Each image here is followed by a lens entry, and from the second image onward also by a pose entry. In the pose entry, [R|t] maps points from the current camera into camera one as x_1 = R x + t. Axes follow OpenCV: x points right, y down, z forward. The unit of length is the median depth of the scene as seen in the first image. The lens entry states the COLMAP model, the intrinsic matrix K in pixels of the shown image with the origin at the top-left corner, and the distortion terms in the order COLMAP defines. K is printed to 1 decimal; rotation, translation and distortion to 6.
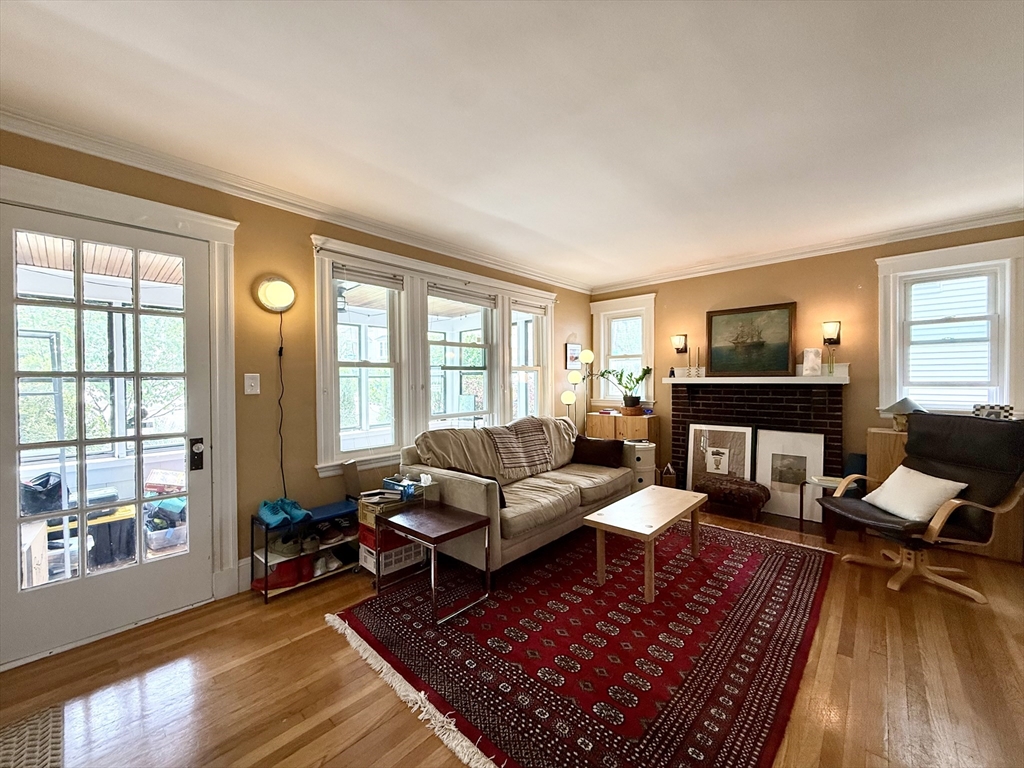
lens RADIAL K [[405.3, 0, 512.0], [0, 405.3, 384.0], [0, 0, 1]] dist [-0.001473, -0.000379]
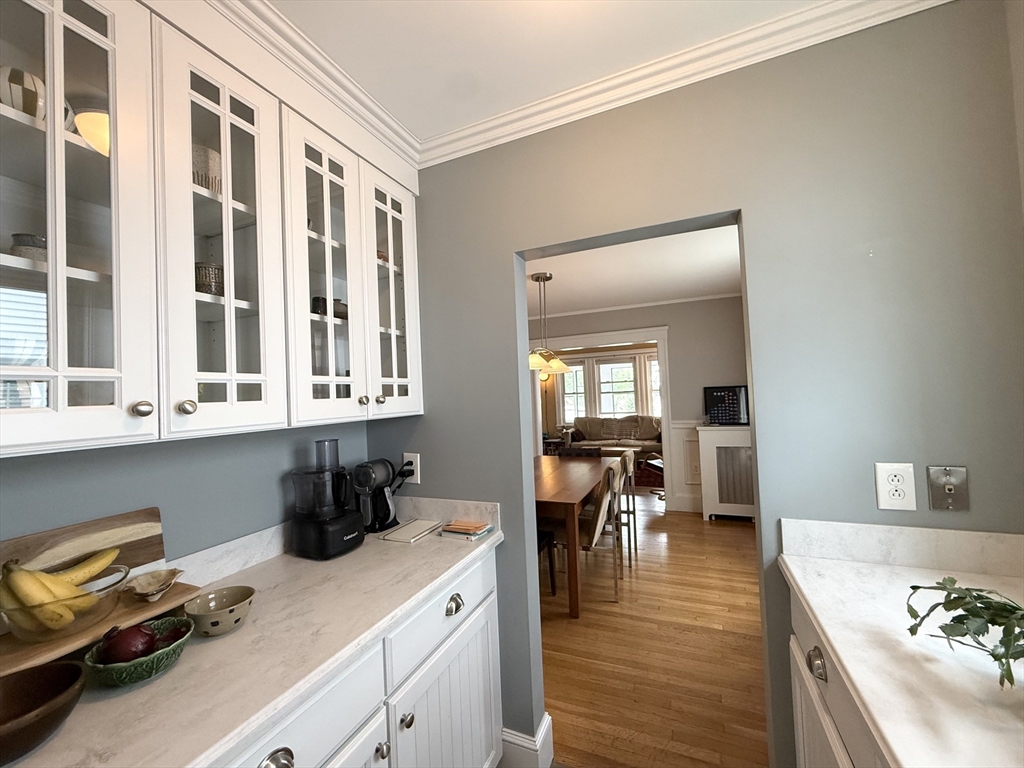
lens RADIAL K [[405.3, 0, 512.0], [0, 405.3, 384.0], [0, 0, 1]] dist [-0.001473, -0.000379]
pose [[0.335481, -0.036212, -0.941351, 1.860826], [0.029158, 0.999181, -0.028045, -0.040115], [0.941596, -0.018040, 0.336262, -0.328108]]
